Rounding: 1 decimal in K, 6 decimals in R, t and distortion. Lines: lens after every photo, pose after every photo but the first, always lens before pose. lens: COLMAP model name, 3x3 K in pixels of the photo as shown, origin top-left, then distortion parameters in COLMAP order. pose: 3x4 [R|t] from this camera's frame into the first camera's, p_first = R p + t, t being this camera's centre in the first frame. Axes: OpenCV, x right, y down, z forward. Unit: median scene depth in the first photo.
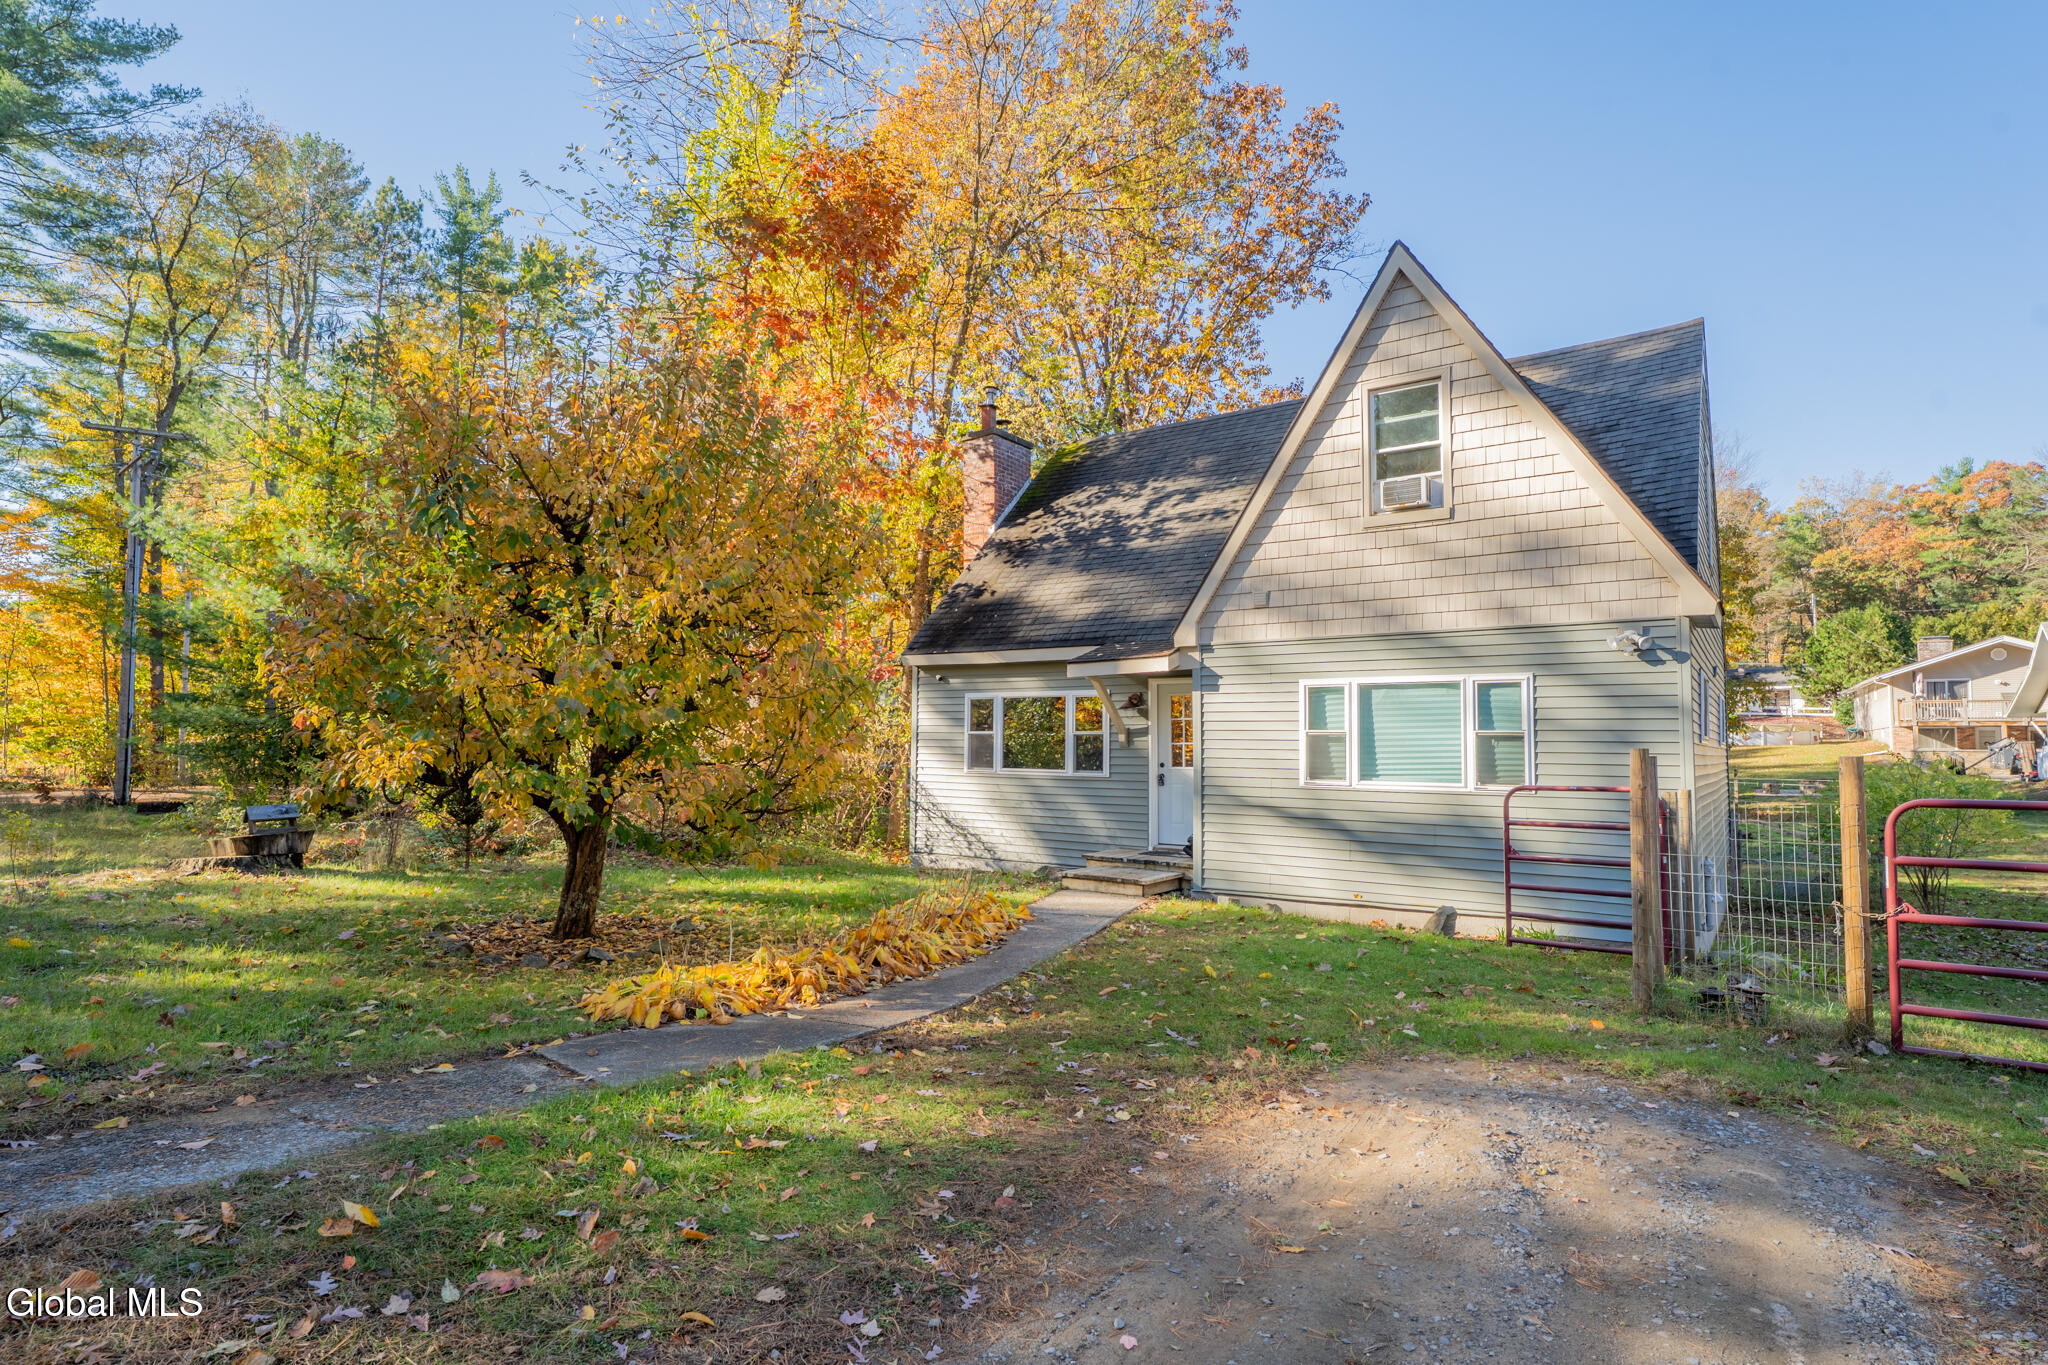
lens RADIAL K [[1001.1, 0, 1037.9], [0, 1001.1, 688.4], [0, 0, 1]] dist [-0.003467, 0.000482]
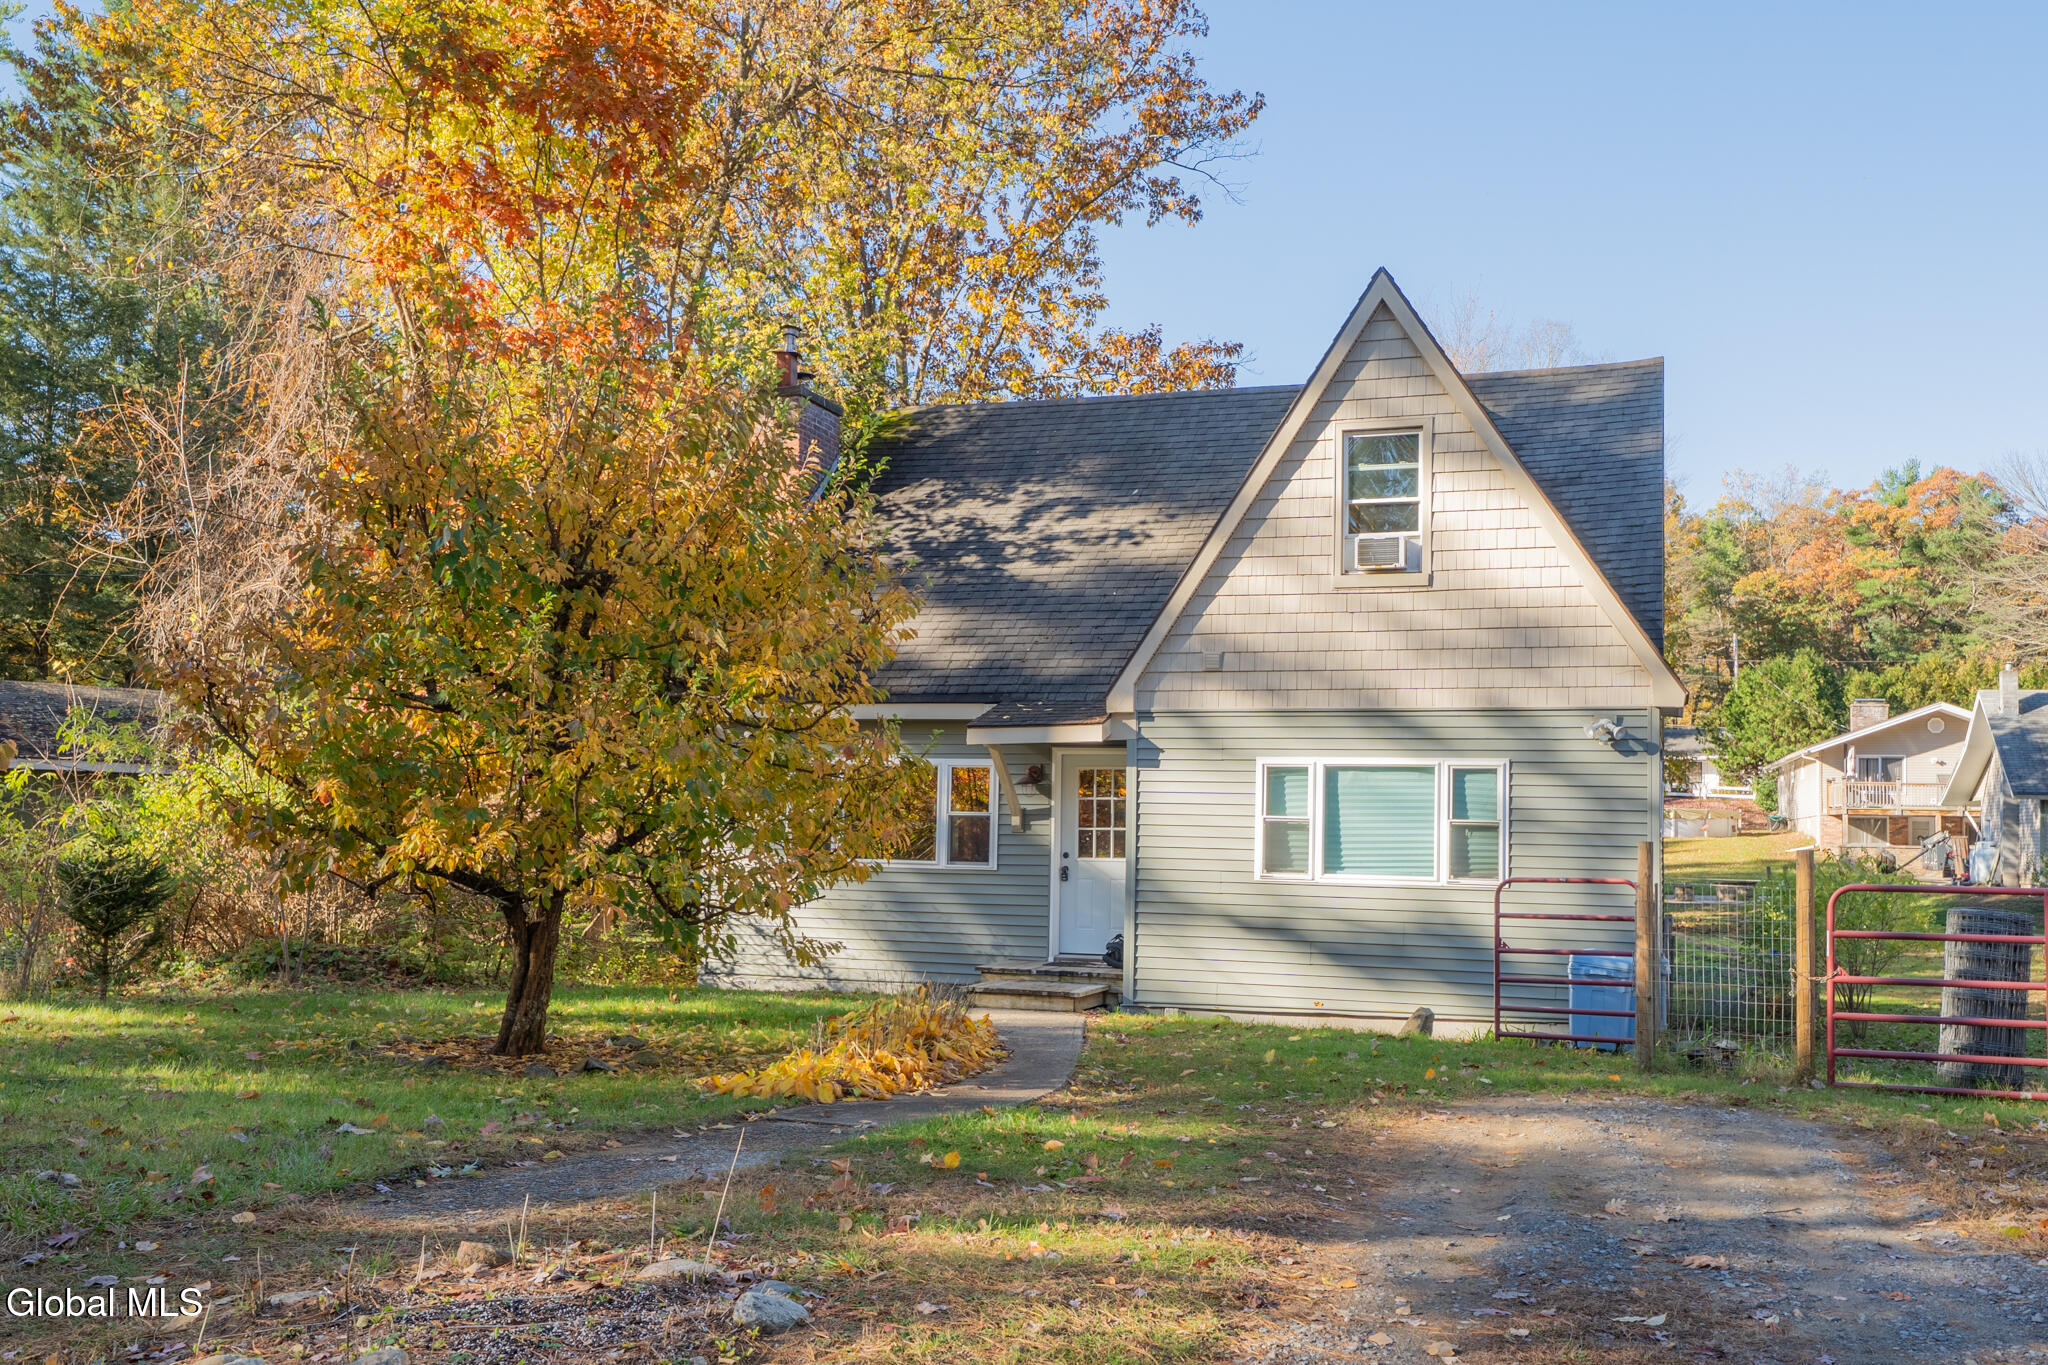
lens RADIAL K [[1674.0, 0, 1083.3], [0, 1674.0, 748.1], [0, 0, 1]] dist [0.027859, -0.004889]
pose [[0.956279, 0.025220, 0.291365, -0.233130], [-0.028125, 0.999588, 0.005787, -0.015973], [-0.291099, -0.013728, 0.956594, -0.261334]]
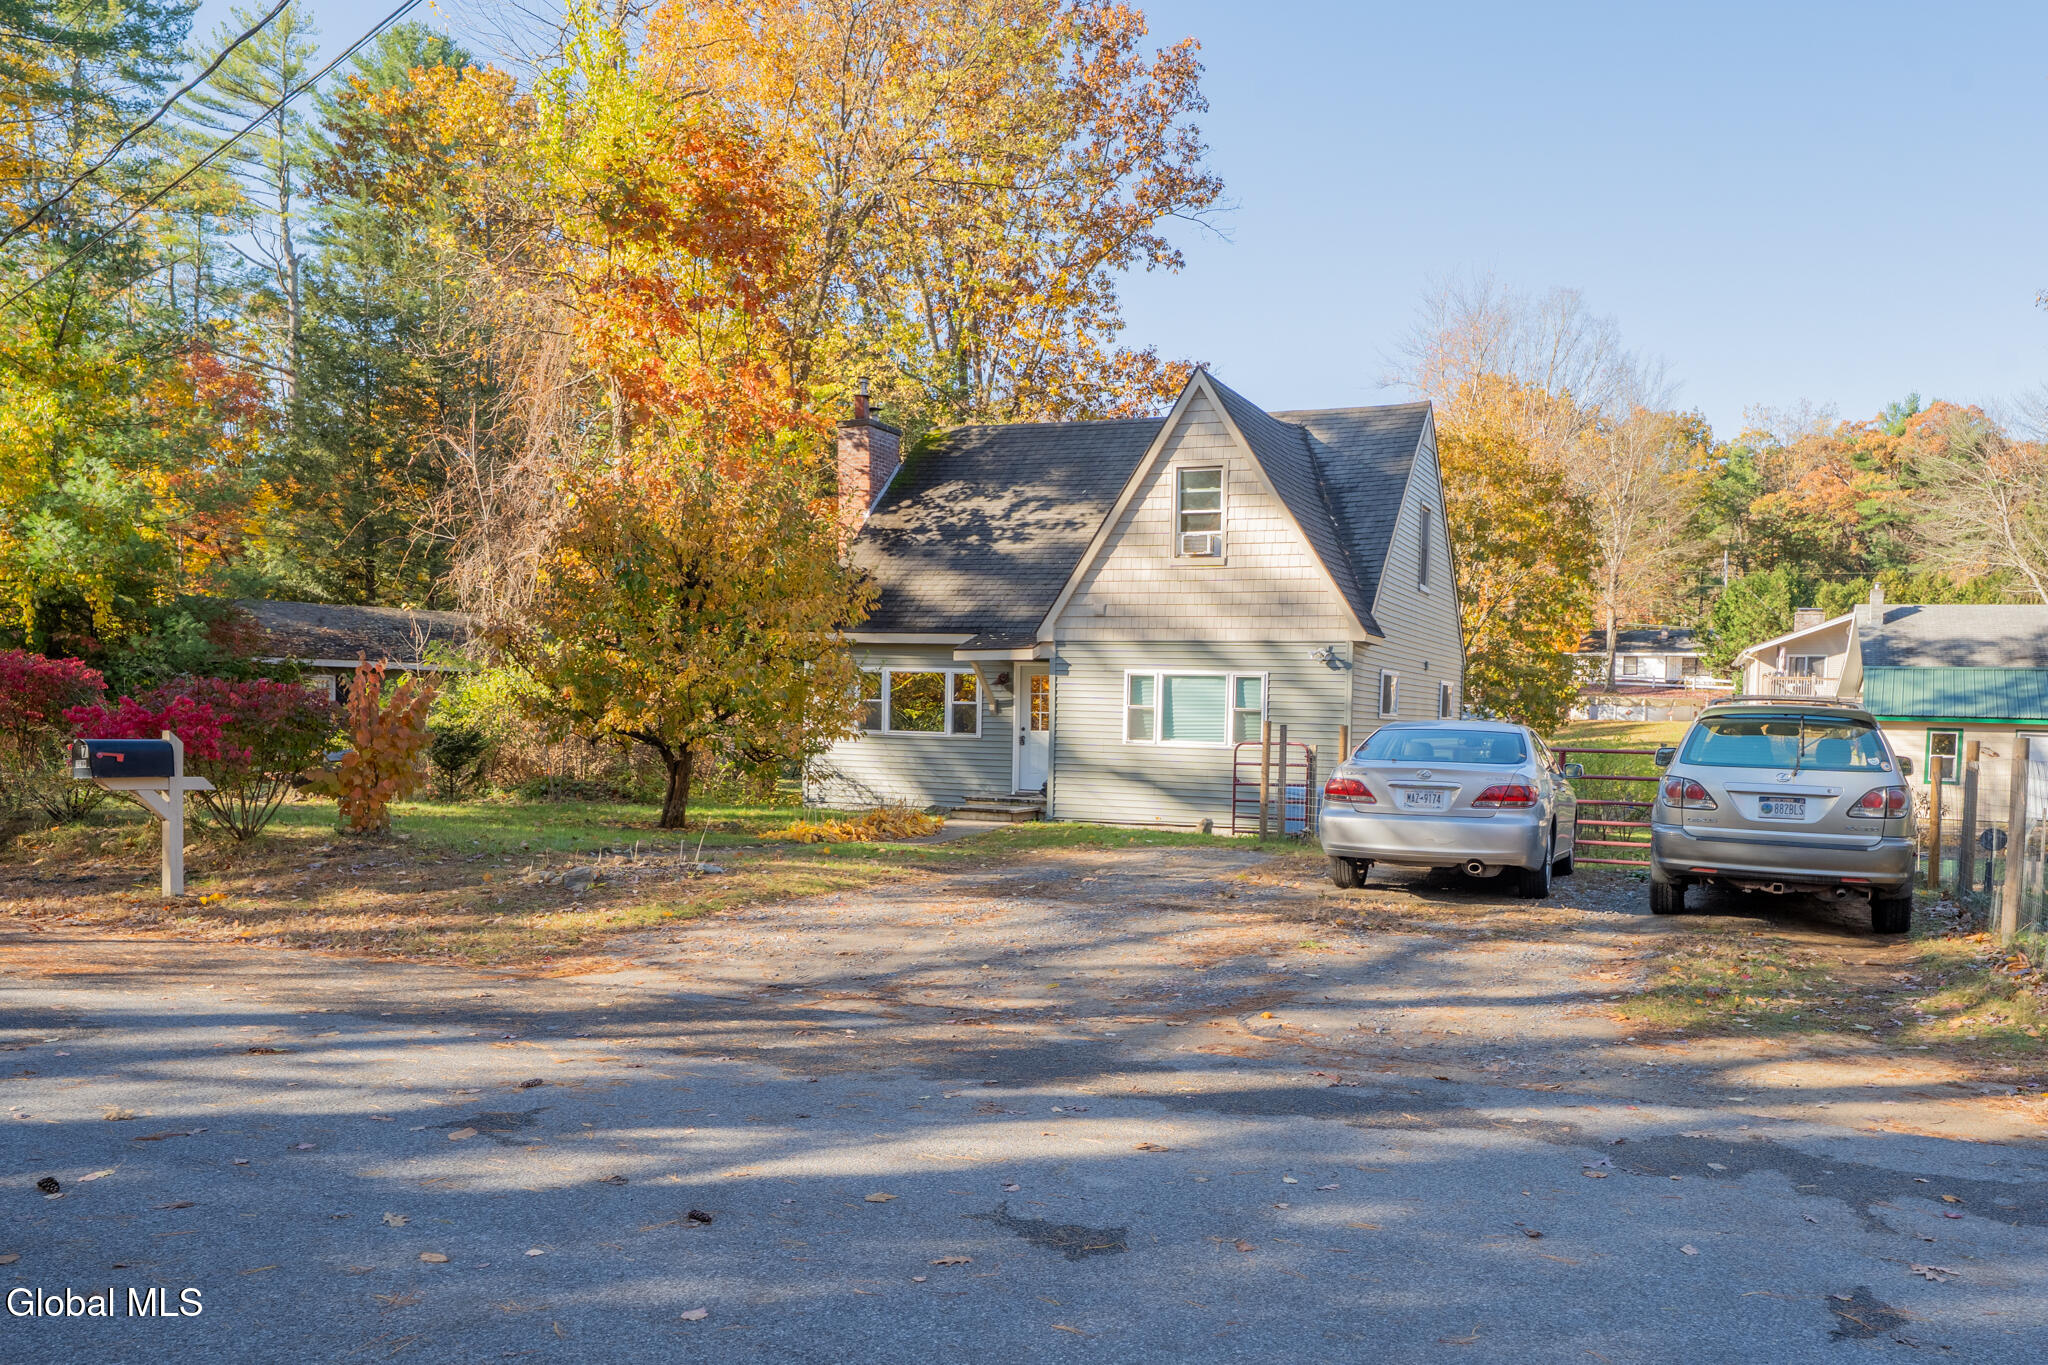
lens RADIAL K [[1471.5, 0, 1150.3], [0, 1471.5, 776.7], [0, 0, 1]] dist [0.027543, -0.000107]
pose [[0.970846, 0.004842, 0.239655, -0.155643], [-0.029416, 0.994646, 0.099067, -0.050252], [-0.237892, -0.103228, 0.965790, -0.798199]]
